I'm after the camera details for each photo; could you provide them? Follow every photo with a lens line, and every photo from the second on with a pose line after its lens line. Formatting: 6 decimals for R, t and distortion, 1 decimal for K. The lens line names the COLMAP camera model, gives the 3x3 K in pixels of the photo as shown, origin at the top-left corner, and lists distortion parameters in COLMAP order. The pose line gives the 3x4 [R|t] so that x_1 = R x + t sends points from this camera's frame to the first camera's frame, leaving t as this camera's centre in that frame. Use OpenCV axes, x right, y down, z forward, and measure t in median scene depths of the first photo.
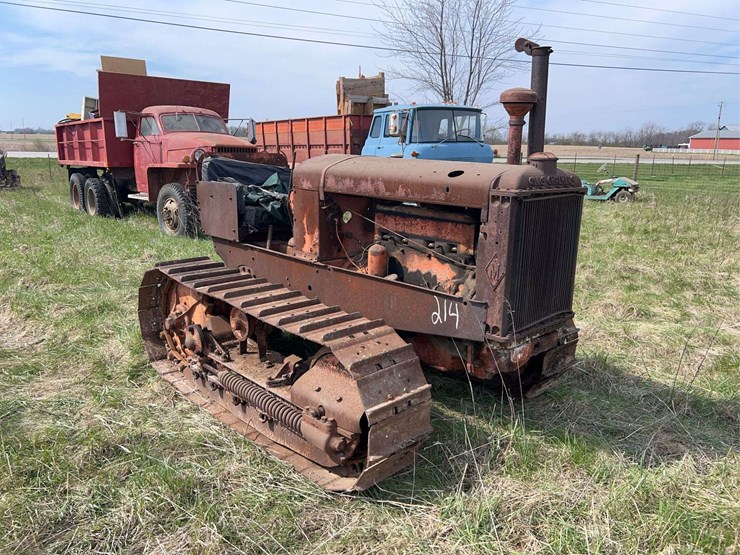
lens RADIAL K [[559.2, 0, 372.2], [0, 559.2, 278.6], [0, 0, 1]] dist [0.066244, -0.080466]
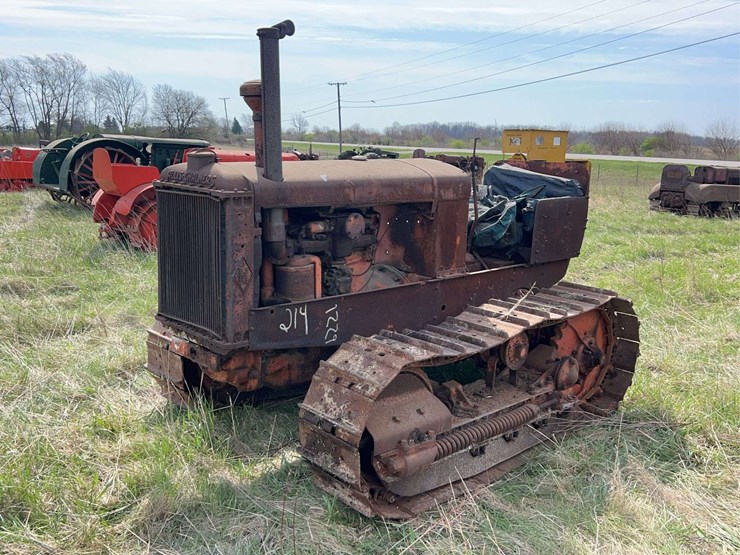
lens RADIAL K [[709.6, 0, 370.2], [0, 709.6, 280.7], [0, 0, 1]] dist [0.090397, -0.176504]
pose [[0.000590, 0.176272, -0.984341, 1.340389], [-0.256447, 0.951450, 0.170228, -0.252414], [0.966558, 0.252331, 0.045766, 1.110589]]
